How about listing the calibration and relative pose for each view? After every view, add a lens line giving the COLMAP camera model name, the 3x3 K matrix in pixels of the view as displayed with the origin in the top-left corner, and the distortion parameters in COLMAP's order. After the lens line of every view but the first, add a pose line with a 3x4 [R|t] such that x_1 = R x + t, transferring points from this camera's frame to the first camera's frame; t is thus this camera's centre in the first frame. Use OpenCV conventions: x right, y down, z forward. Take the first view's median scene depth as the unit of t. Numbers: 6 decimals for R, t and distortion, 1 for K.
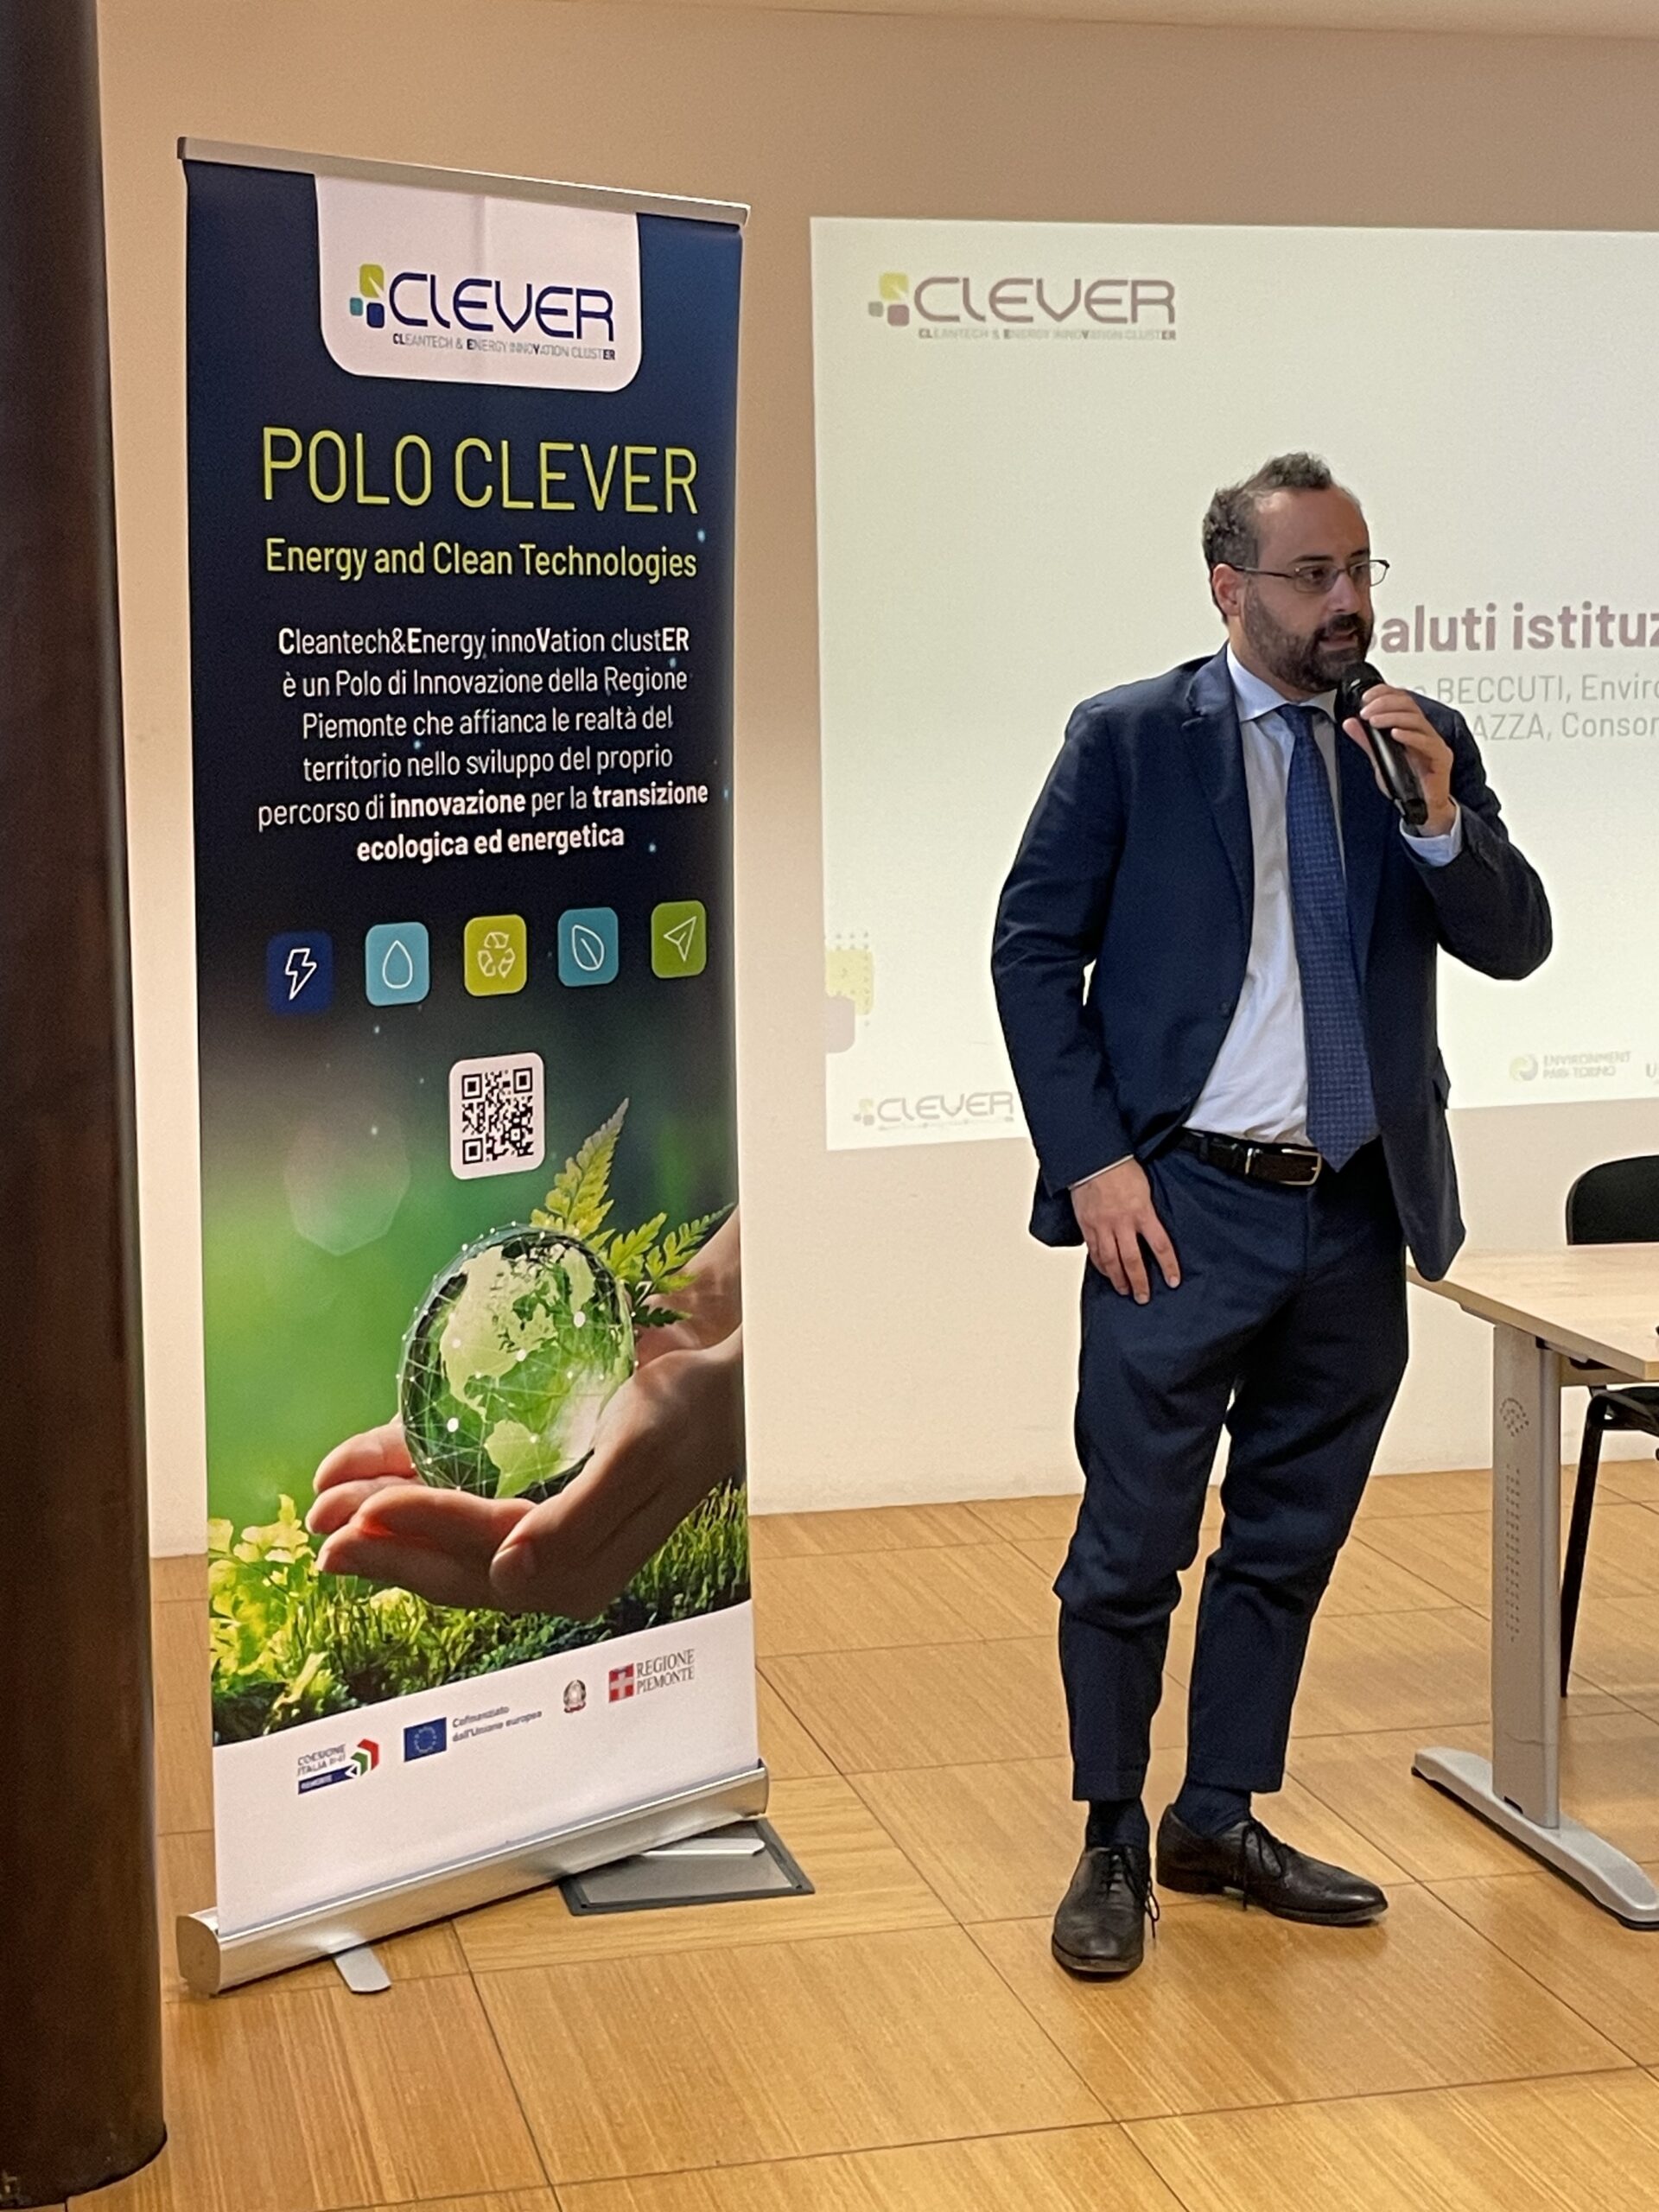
lens RADIAL K [[3481.0, 0, 829.6], [0, 3481.0, 1102.2], [0, 0, 1]] dist [0.118835, 0.000000]
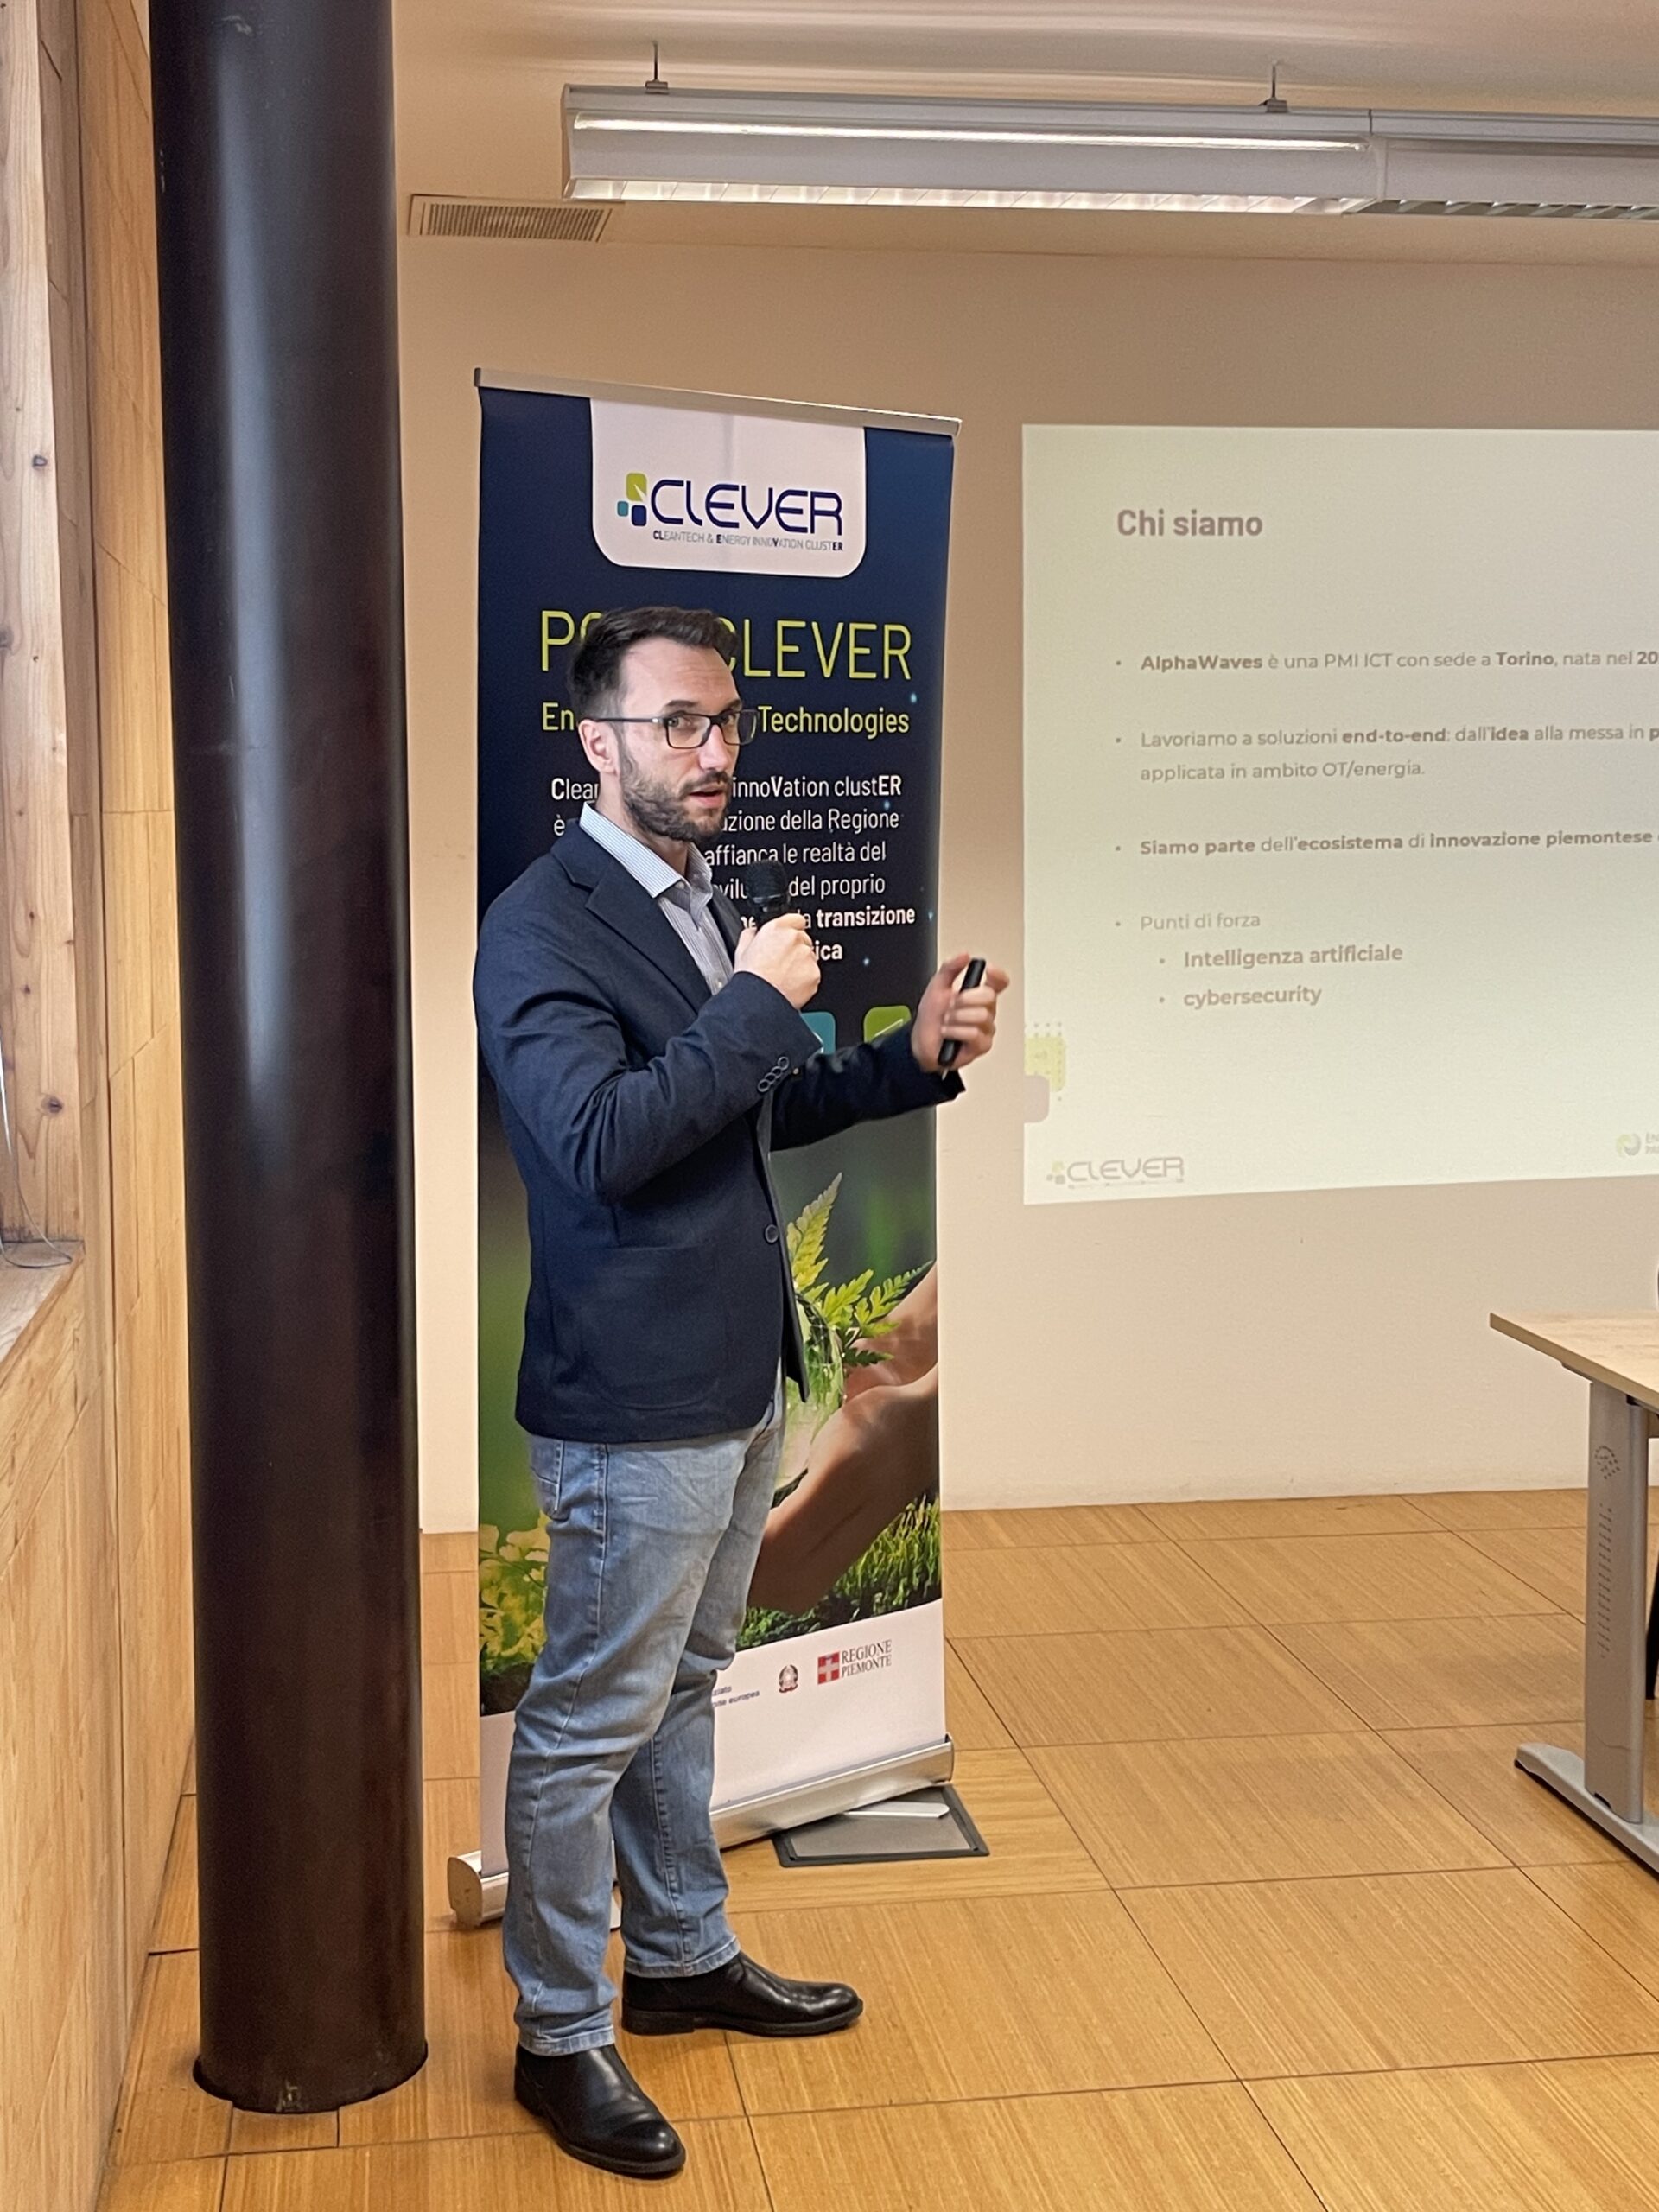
lens RADIAL K [[2842.3, 0, 828.8], [0, 2842.3, 1093.8], [0, 0, 1]] dist [0.090499, 0.000000]
pose [[0.996616, 0.018475, -0.080094, 0.014918], [-0.019420, 0.999750, -0.011041, -0.017802], [0.079870, 0.012559, 0.996726, 0.040652]]
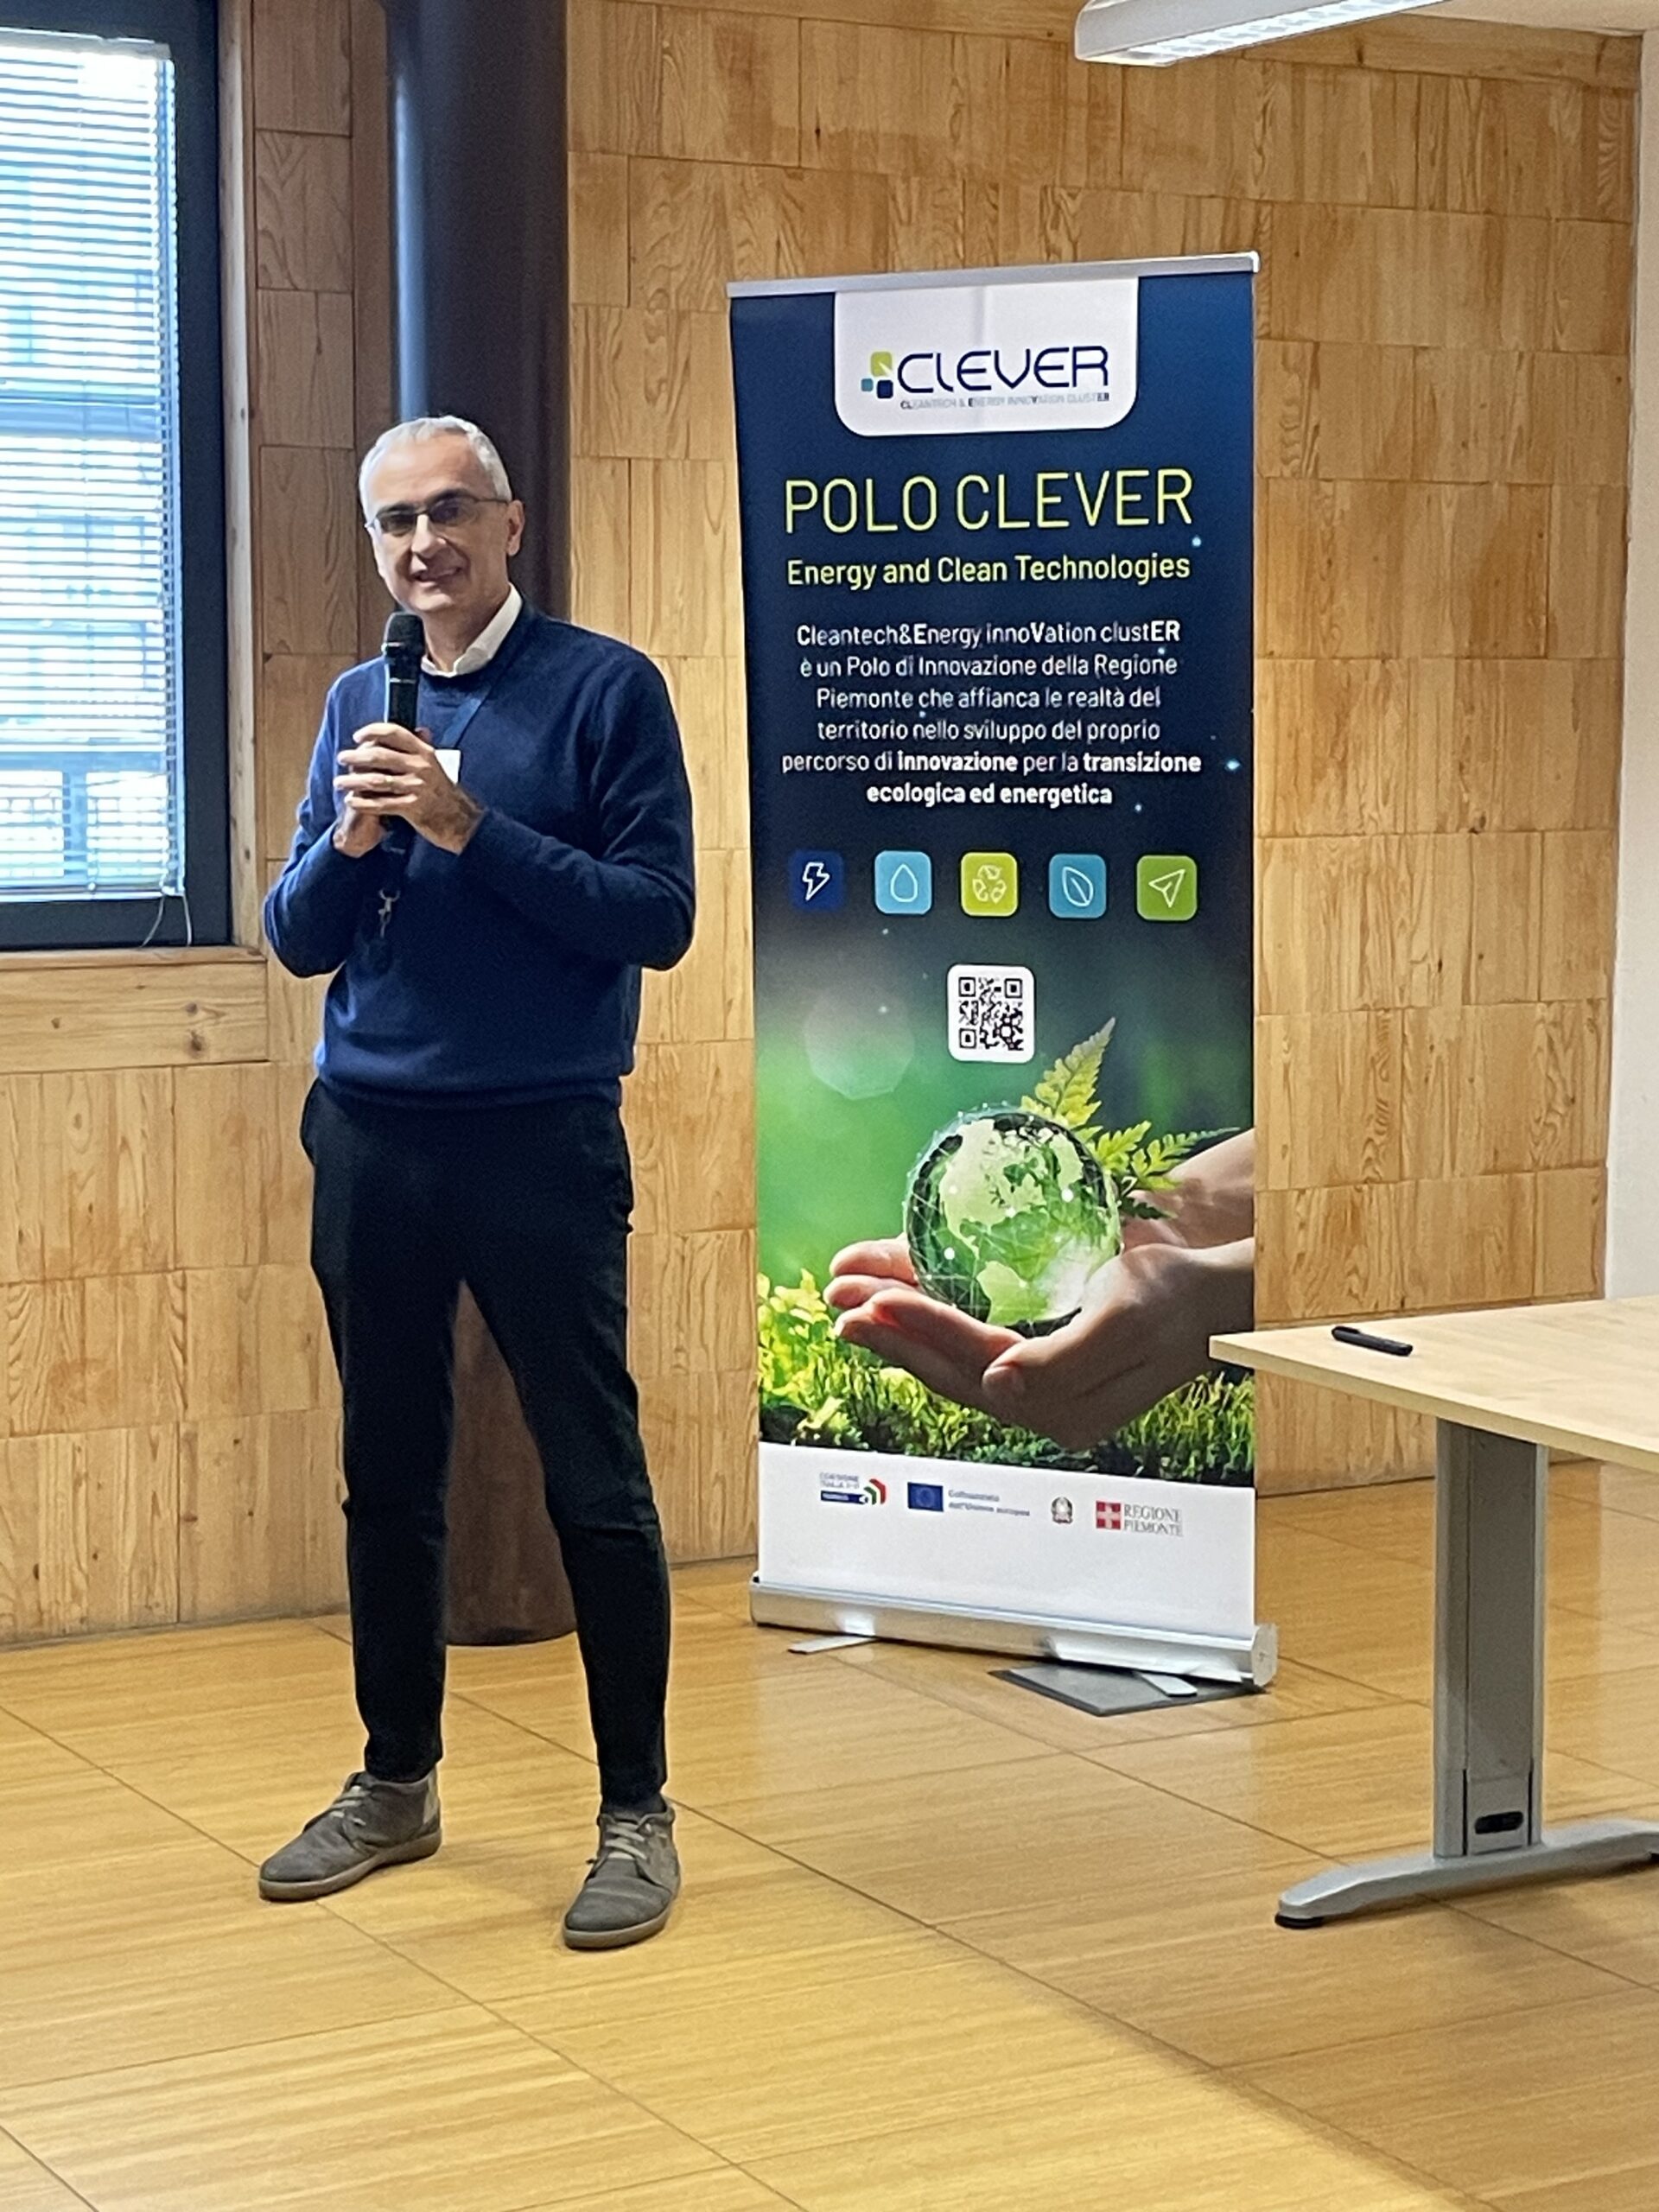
lens RADIAL K [[4300.1, 0, 835.3], [0, 4300.1, 1058.0], [0, 0, 1]] dist [0.087107, 0.000000]
pose [[0.286183, 0.102254, -0.952703, 1.357515], [-0.116999, 0.990578, 0.071174, -0.083566], [0.951005, 0.091096, 0.295450, 0.497944]]
